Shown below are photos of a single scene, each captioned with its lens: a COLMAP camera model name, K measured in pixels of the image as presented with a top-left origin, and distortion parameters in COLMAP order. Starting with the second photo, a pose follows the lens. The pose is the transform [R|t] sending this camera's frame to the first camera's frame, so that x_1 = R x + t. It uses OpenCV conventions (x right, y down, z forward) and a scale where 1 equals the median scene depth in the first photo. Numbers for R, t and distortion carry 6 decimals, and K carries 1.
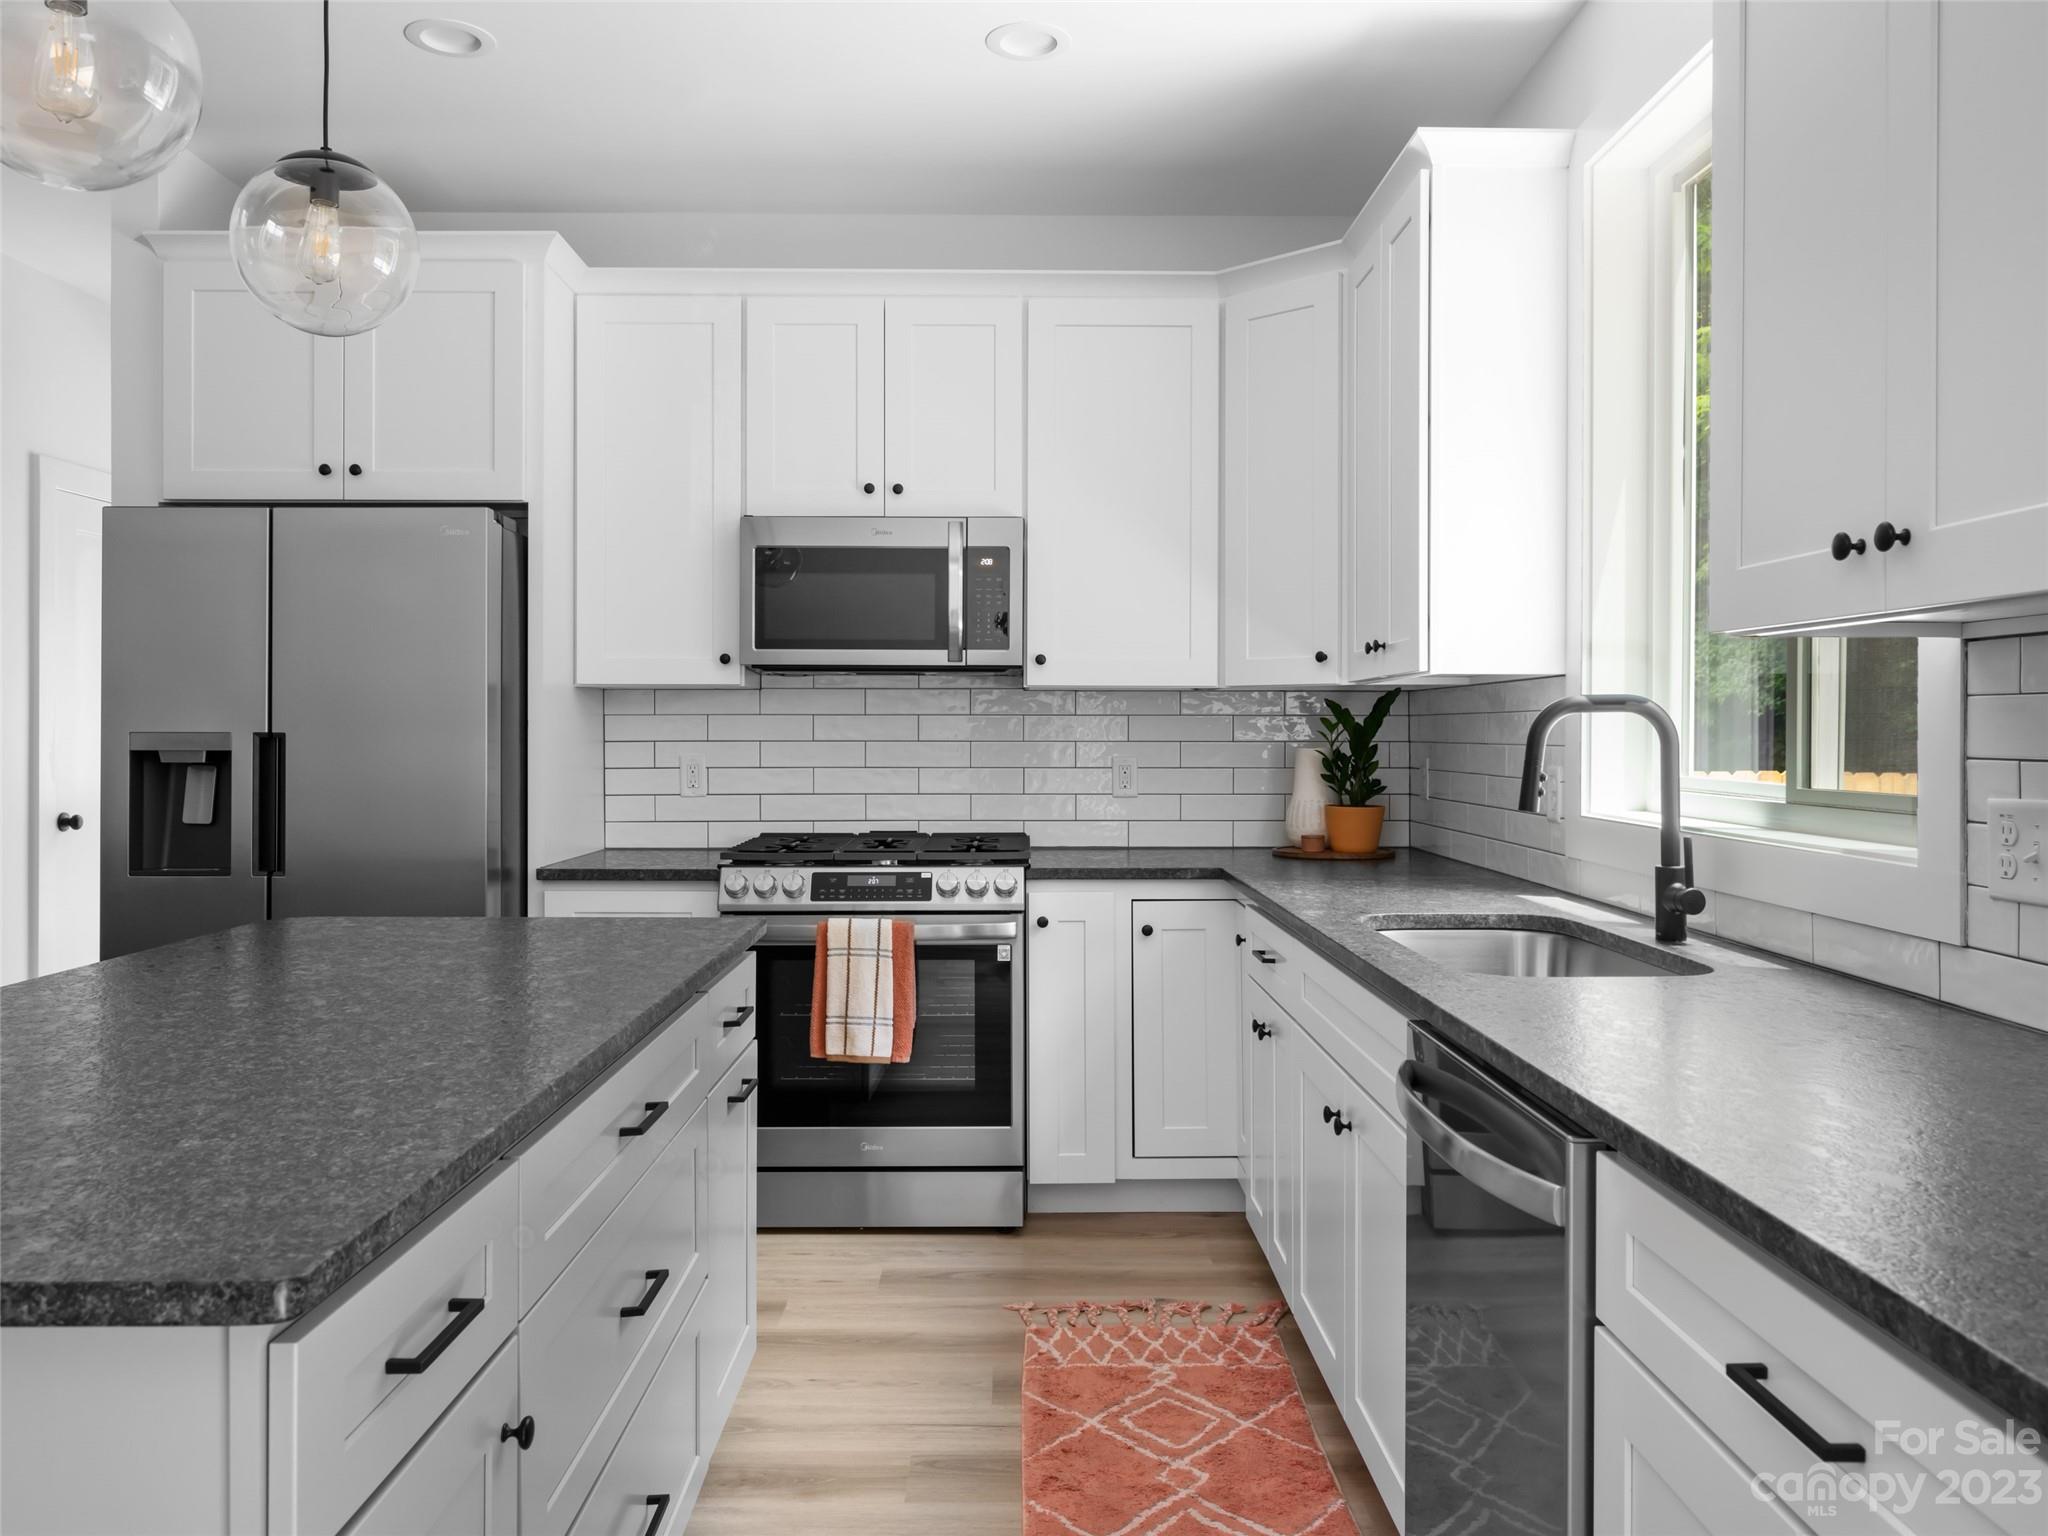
lens RADIAL K [[1505.7, 0, 1047.6], [0, 1505.7, 736.8], [0, 0, 1]] dist [-0.027690, -0.000413]
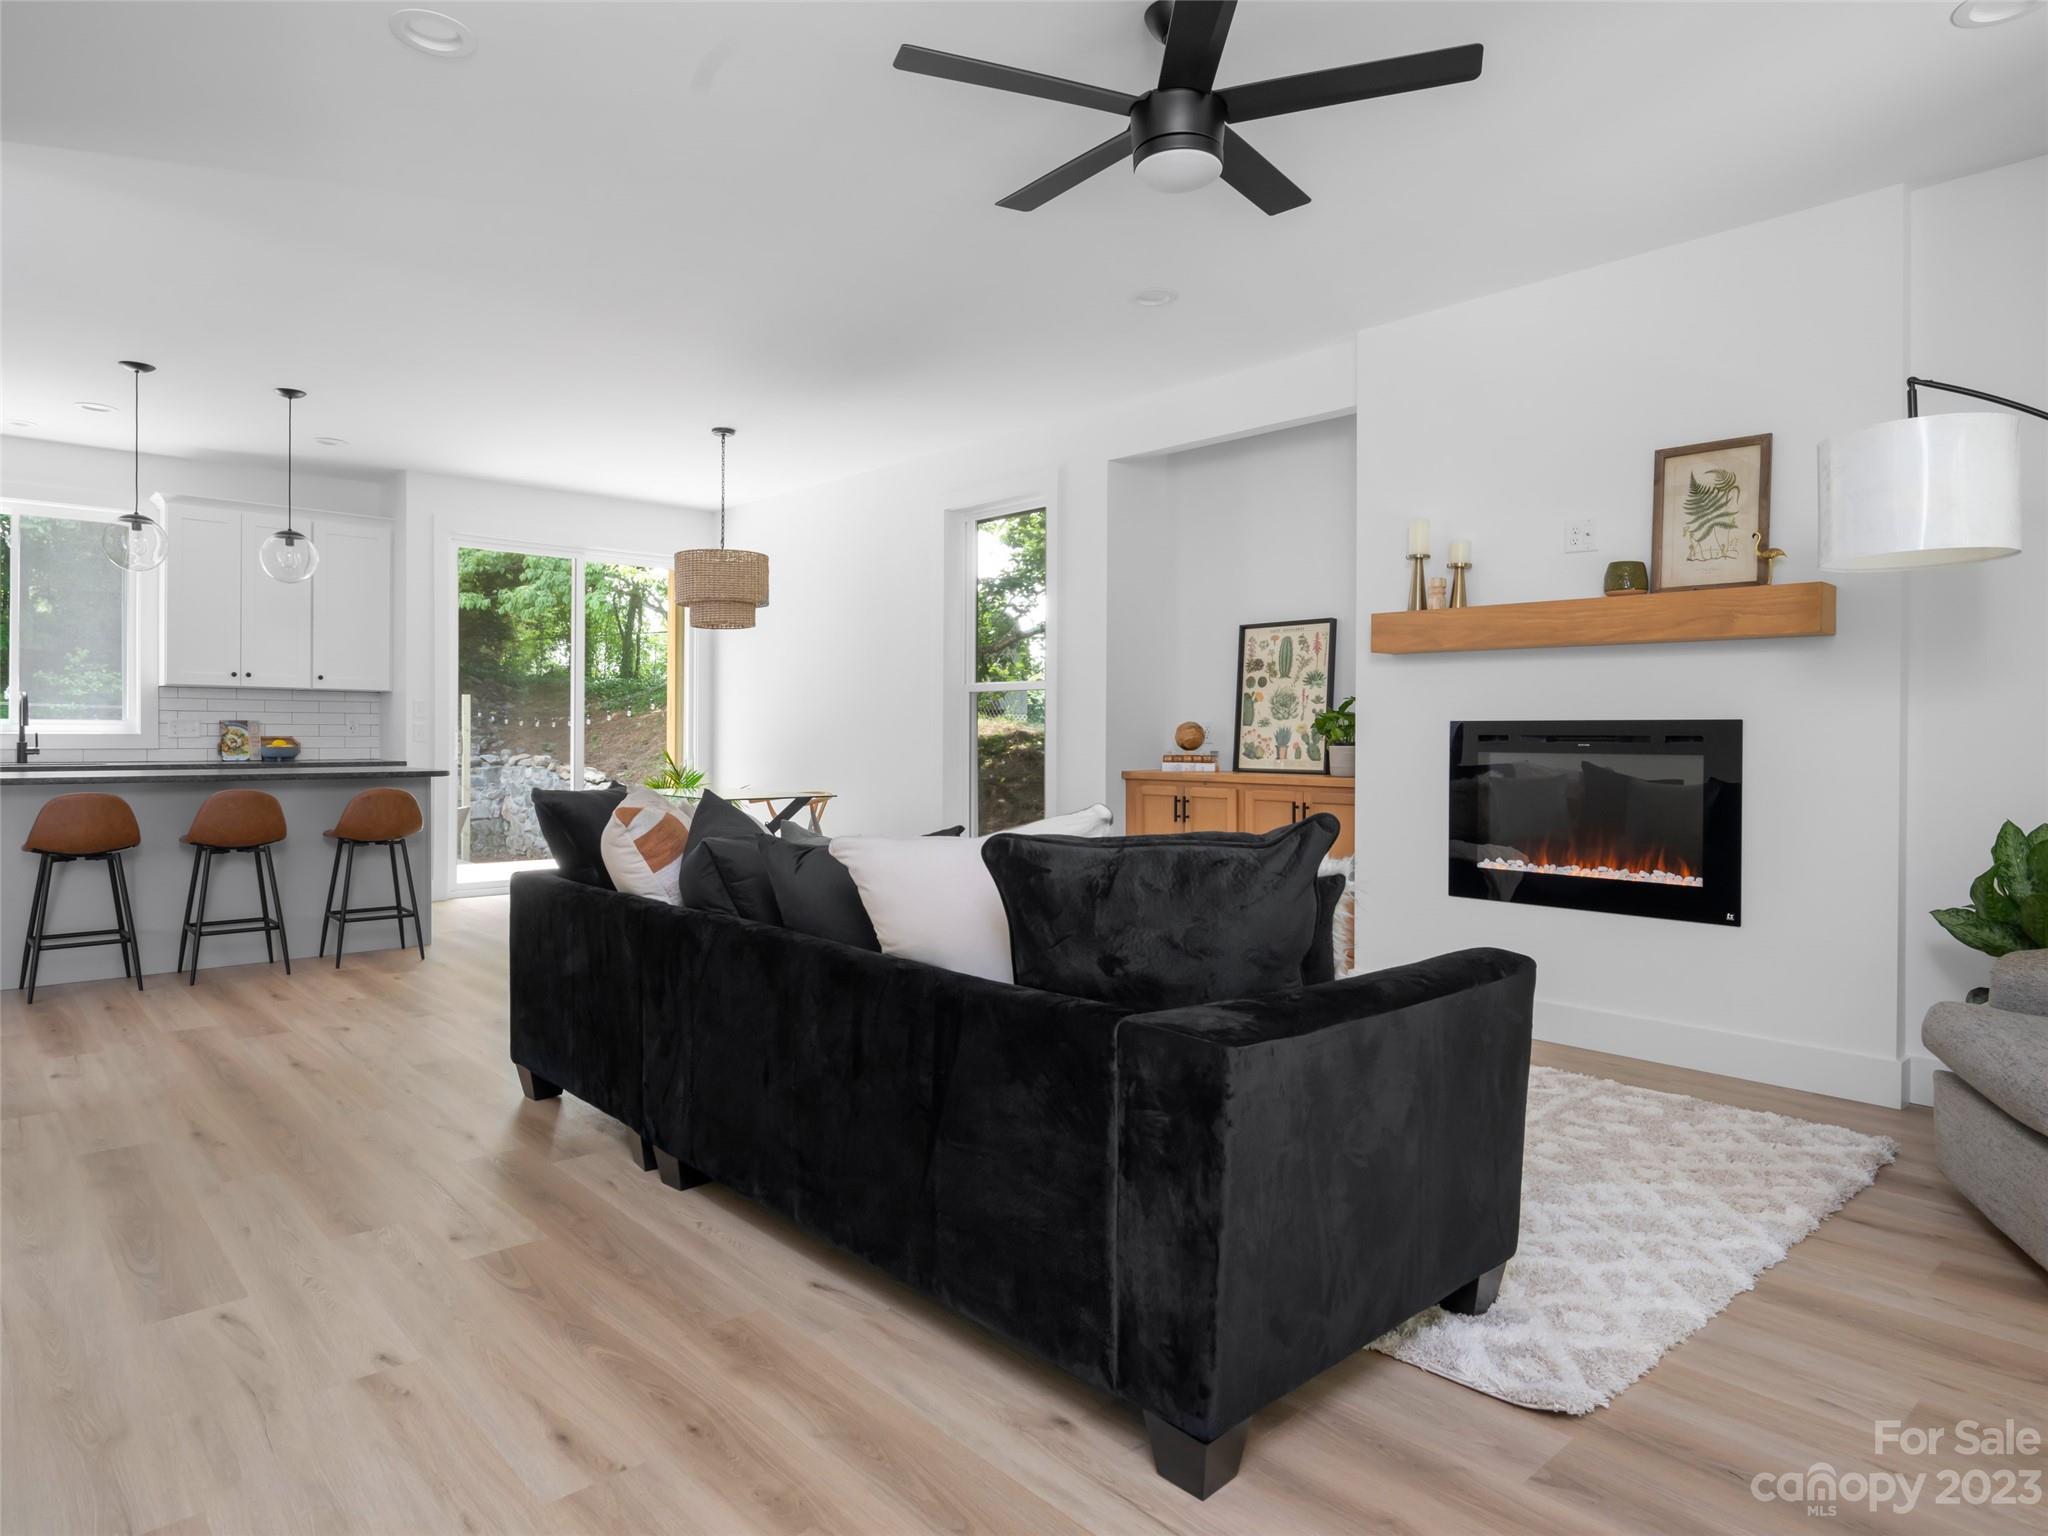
lens RADIAL K [[1230.6, 0, 1023.5], [0, 1230.6, 756.3], [0, 0, 1]] dist [0.001728, -0.002271]
pose [[-0.658854, -0.021478, 0.751964, -1.980871], [-0.008212, 0.999738, 0.021360, 0.024080], [-0.752226, 0.007898, -0.658858, 0.693688]]
